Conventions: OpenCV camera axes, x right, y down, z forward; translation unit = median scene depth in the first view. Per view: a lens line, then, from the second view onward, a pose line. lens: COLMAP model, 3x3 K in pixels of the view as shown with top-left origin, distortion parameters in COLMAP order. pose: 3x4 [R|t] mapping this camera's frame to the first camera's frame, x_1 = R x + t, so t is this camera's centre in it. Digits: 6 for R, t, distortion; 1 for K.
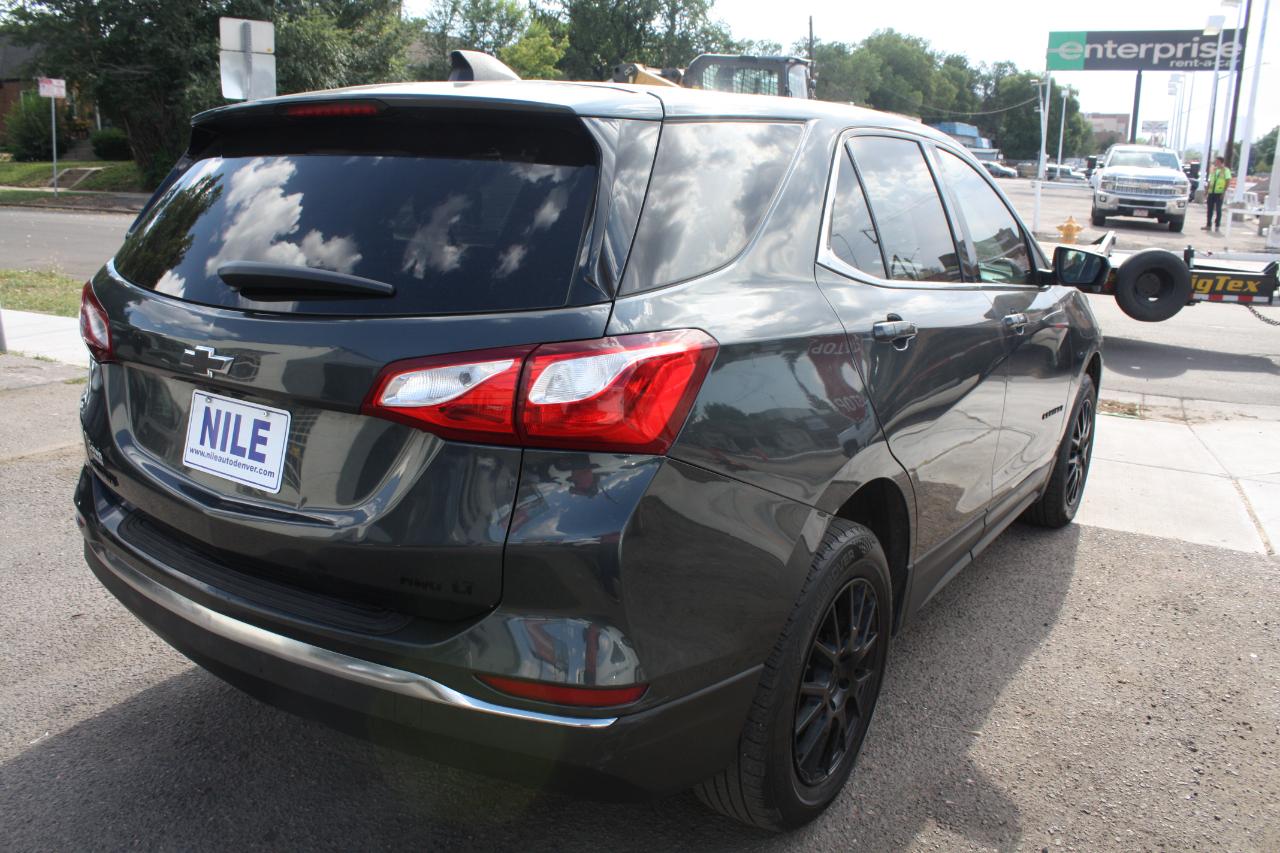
lens RADIAL K [[1079.3, 0, 617.3], [0, 1079.3, 410.7], [0, 0, 1]] dist [-0.152116, 0.127965]
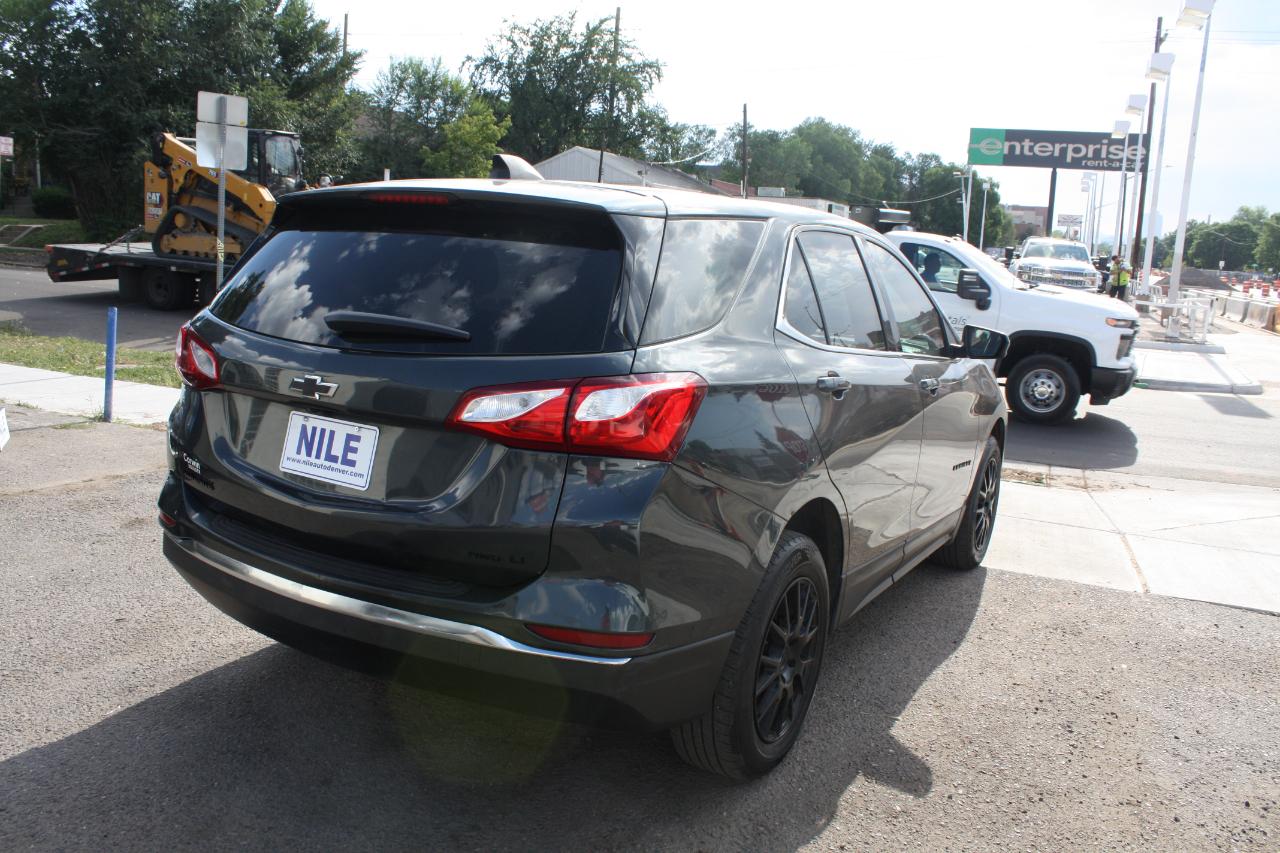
lens RADIAL K [[1079.3, 0, 605.9], [0, 1079.3, 410.9], [0, 0, 1]] dist [-0.152116, 0.127965]
pose [[0.998067, 0.026052, 0.056419, -0.059280], [-0.022057, 0.997281, -0.070308, 0.037770], [-0.058098, 0.068927, 0.995929, -0.183112]]
